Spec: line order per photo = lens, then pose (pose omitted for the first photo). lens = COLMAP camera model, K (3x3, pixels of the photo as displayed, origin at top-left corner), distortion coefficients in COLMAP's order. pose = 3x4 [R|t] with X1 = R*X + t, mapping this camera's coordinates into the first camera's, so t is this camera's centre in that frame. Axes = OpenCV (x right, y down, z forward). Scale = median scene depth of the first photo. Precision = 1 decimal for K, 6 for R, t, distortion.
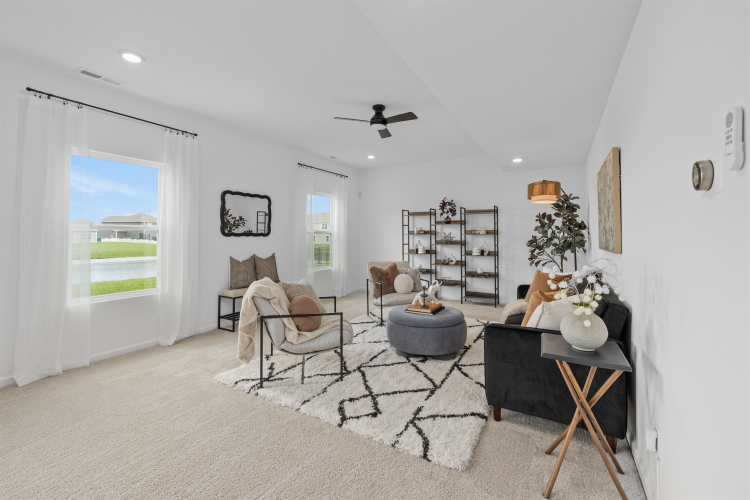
lens RADIAL K [[317.1, 0, 370.3], [0, 317.1, 241.4], [0, 0, 1]] dist [0.001786, 0.000134]
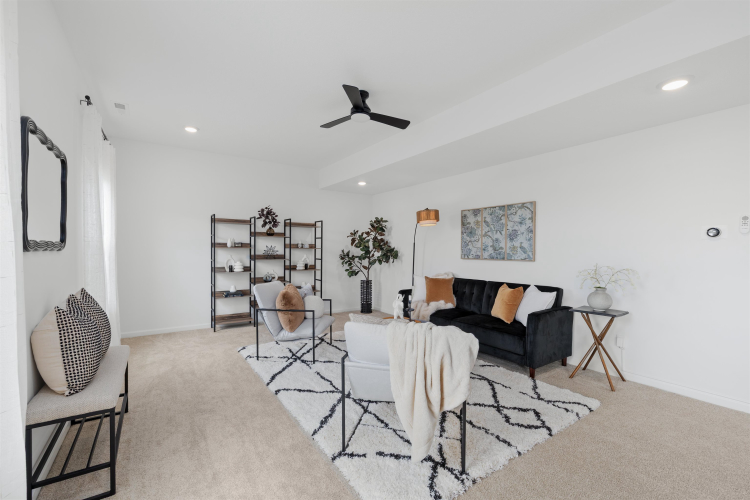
lens RADIAL K [[324.0, 0, 375.0], [0, 324.0, 250.0], [0, 0, 1]] dist [0.000637, -0.000013]
pose [[0.414620, 0.000305, 0.909995, -0.478716], [0.008537, 0.999955, -0.004225, -0.011195], [-0.909955, 0.009521, 0.414599, 0.391851]]
